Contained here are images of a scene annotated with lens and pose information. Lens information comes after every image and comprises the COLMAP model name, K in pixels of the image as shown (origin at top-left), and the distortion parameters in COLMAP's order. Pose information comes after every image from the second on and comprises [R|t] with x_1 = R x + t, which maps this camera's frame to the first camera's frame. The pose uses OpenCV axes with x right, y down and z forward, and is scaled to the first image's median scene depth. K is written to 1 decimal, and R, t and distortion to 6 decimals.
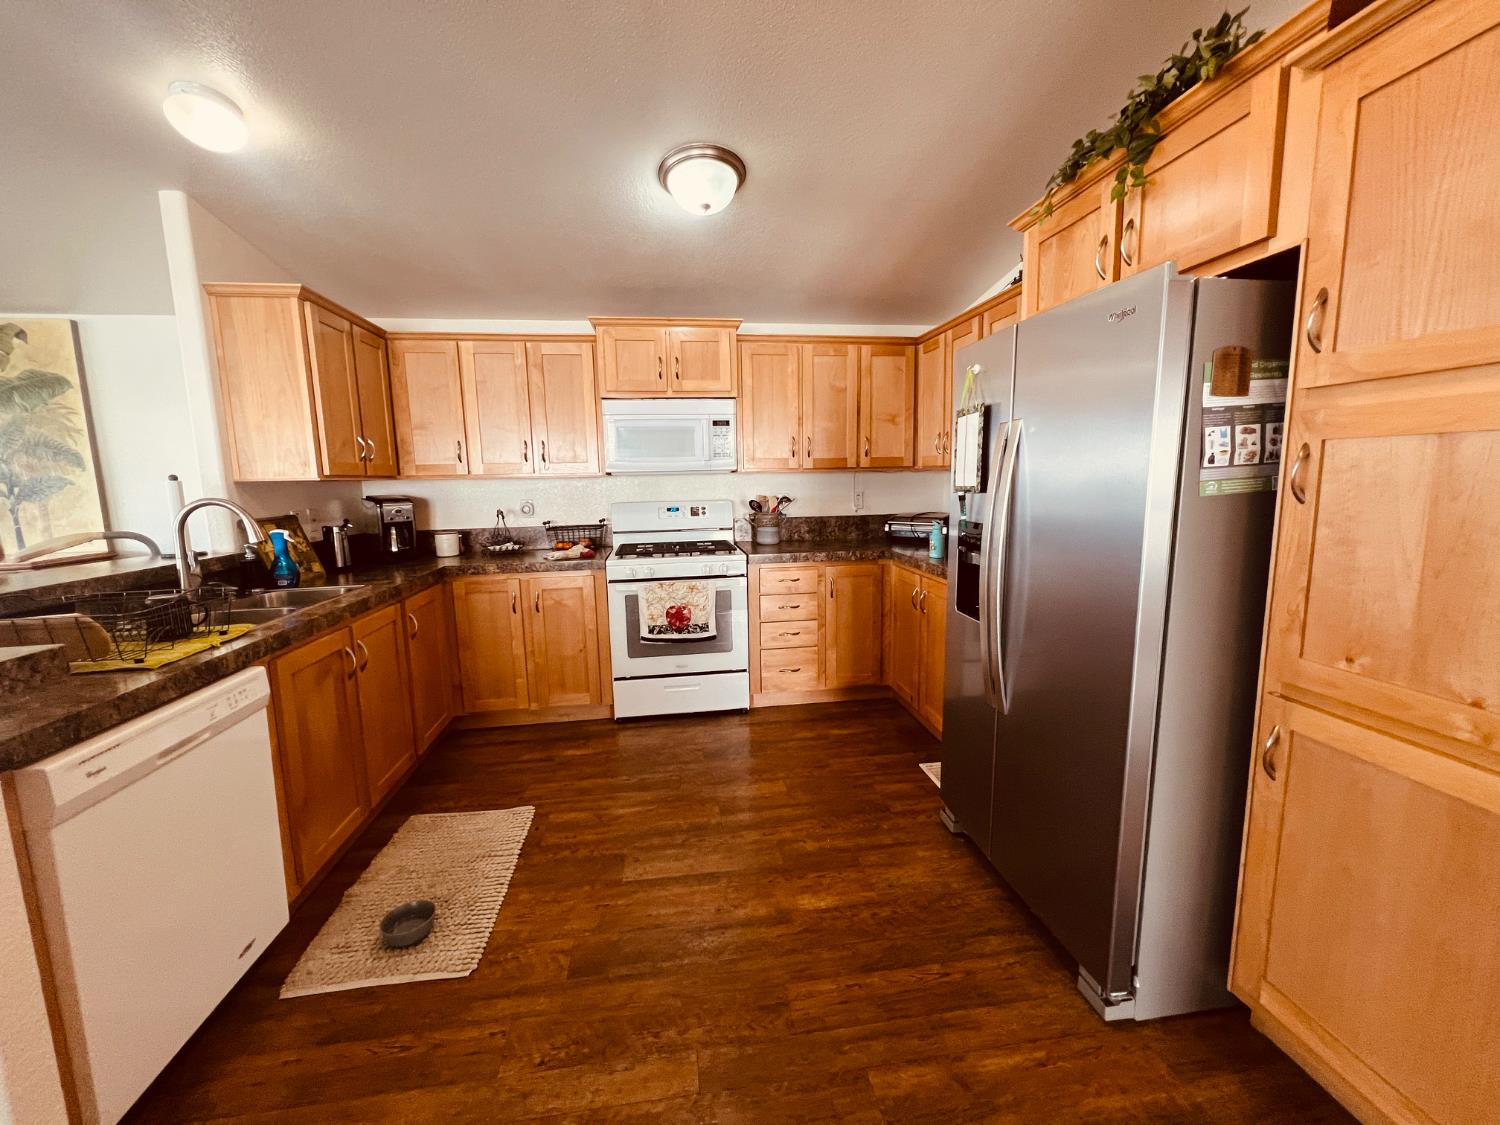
lens RADIAL K [[599.5, 0, 745.5], [0, 599.5, 558.4], [0, 0, 1]] dist [0.000710, 0.000912]
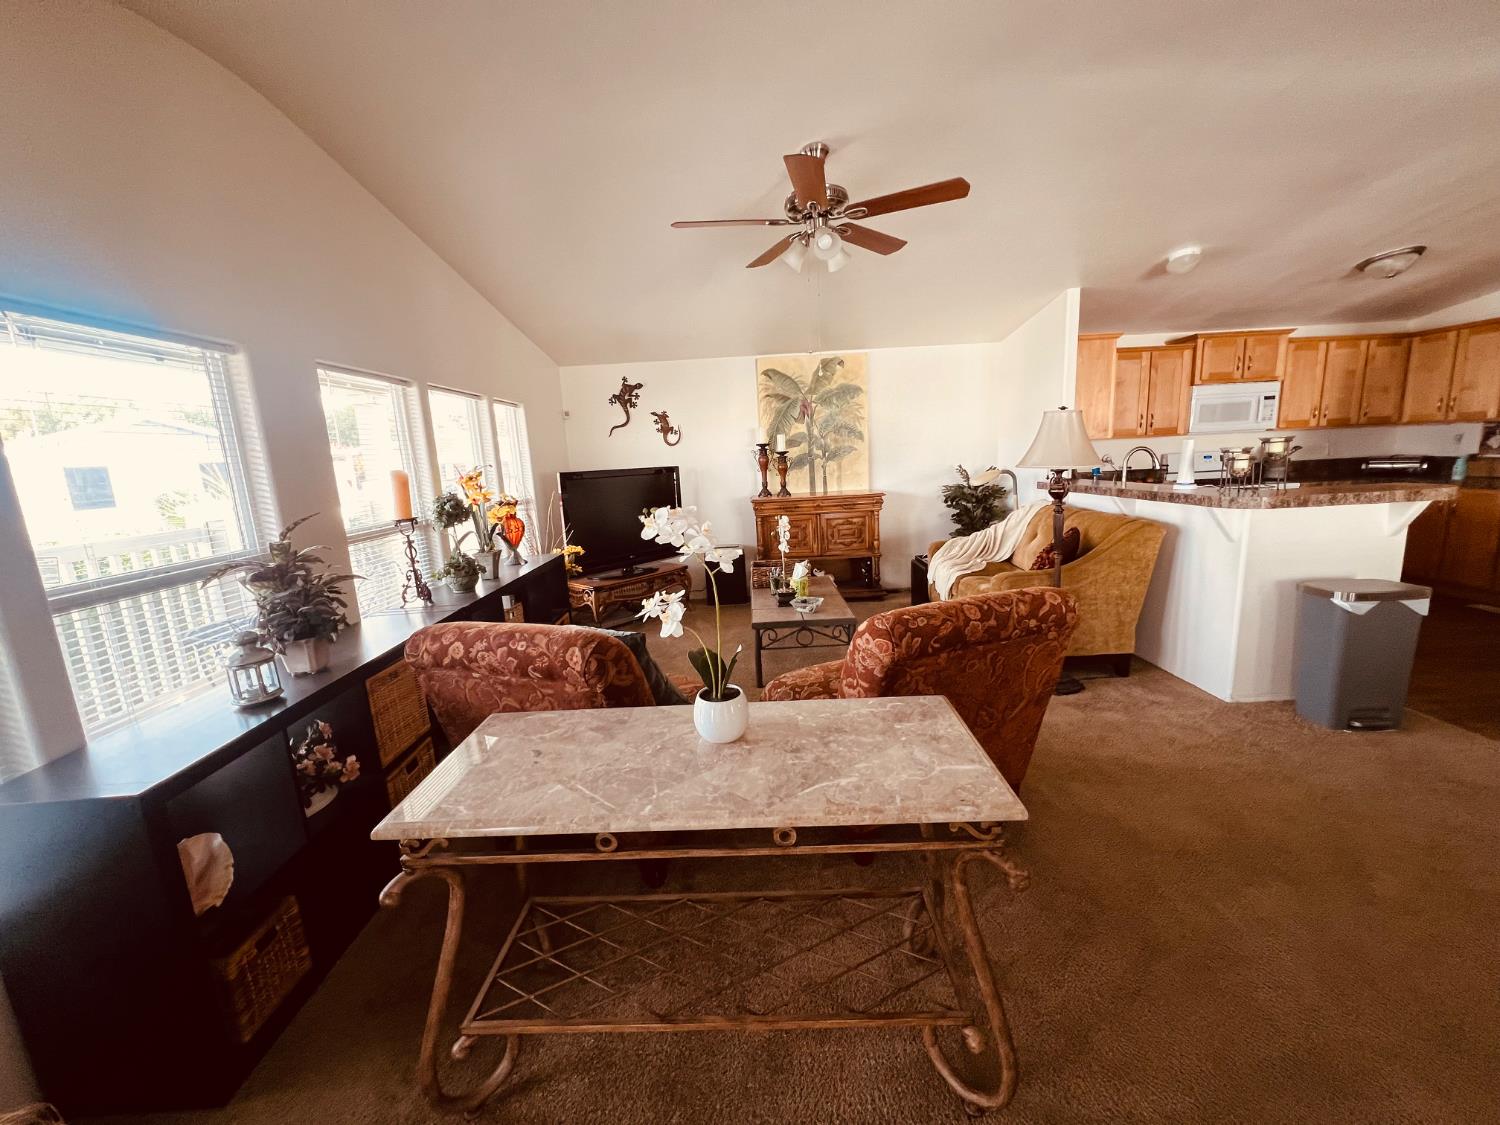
lens RADIAL K [[599.5, 0, 753.4], [0, 599.5, 559.5], [0, 0, 1]] dist [0.000710, 0.000912]
pose [[0.990446, -0.004574, -0.137825, -1.219721], [0.010119, 0.999166, 0.039557, 0.120704], [0.137529, -0.040574, 0.989666, -0.761685]]
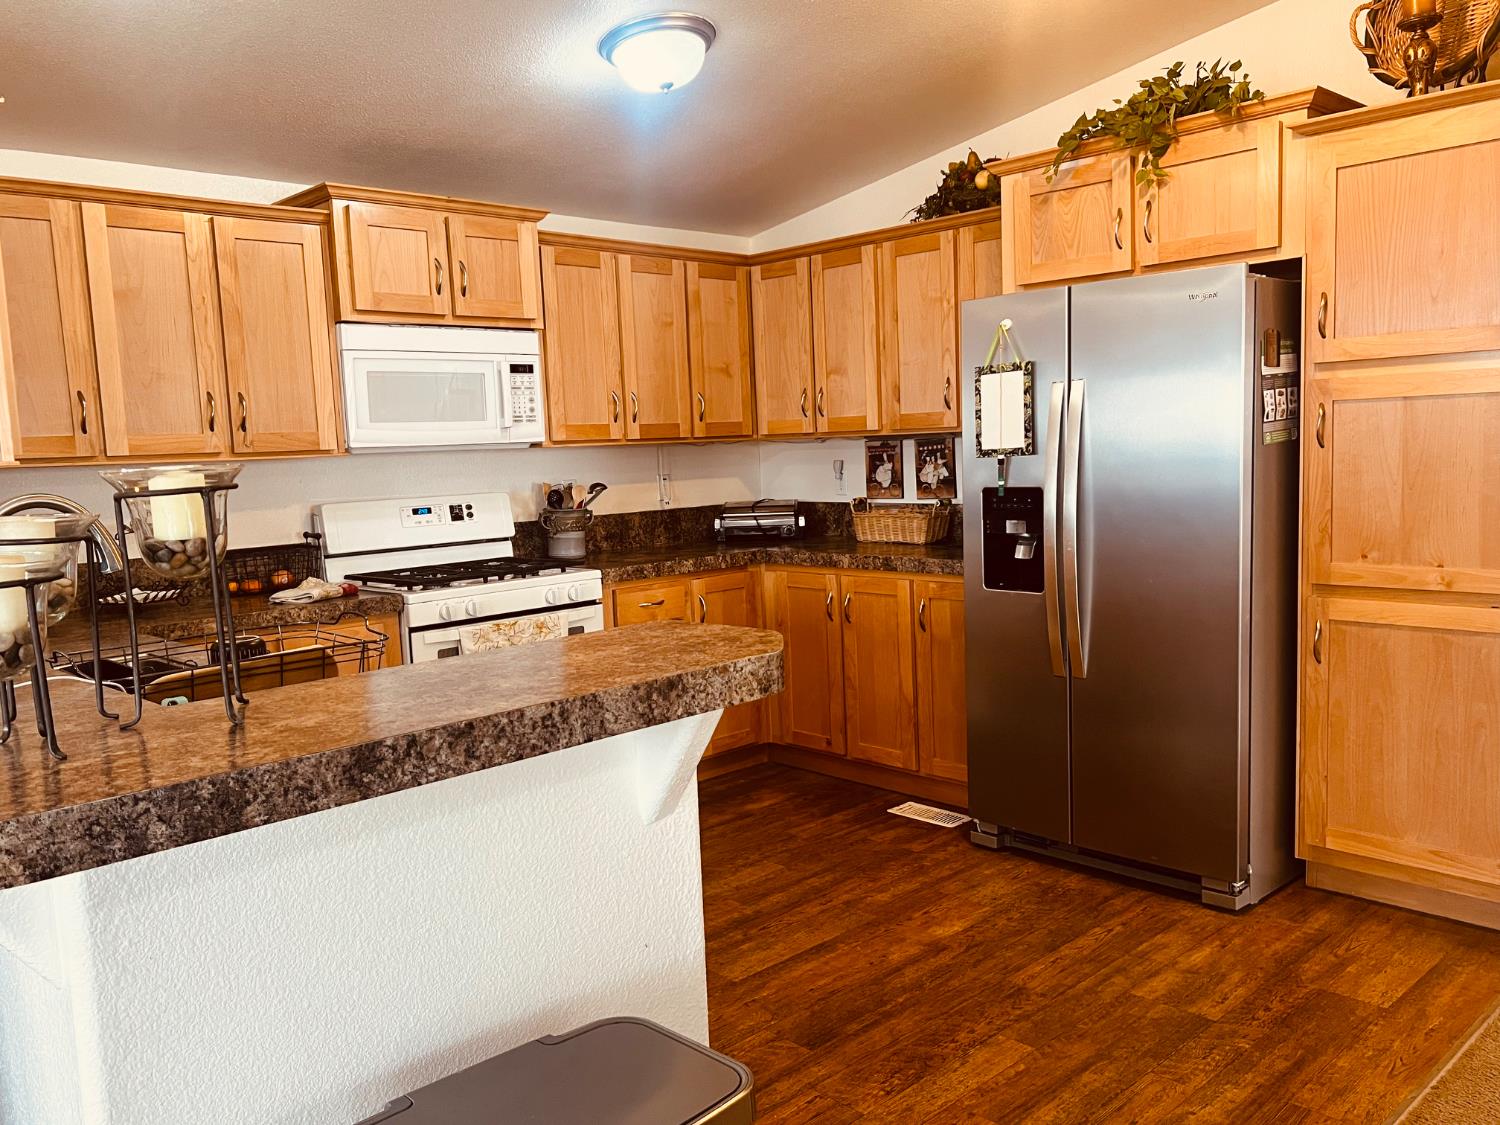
lens RADIAL K [[1205.5, 0, 753.1], [0, 1205.5, 576.6], [0, 0, 1]] dist [0.046131, -0.031608]
pose [[0.809917, -0.077838, 0.581357, -0.647847], [0.104518, 0.994445, -0.012464, 0.036428], [-0.577158, 0.070857, 0.813553, -0.174264]]
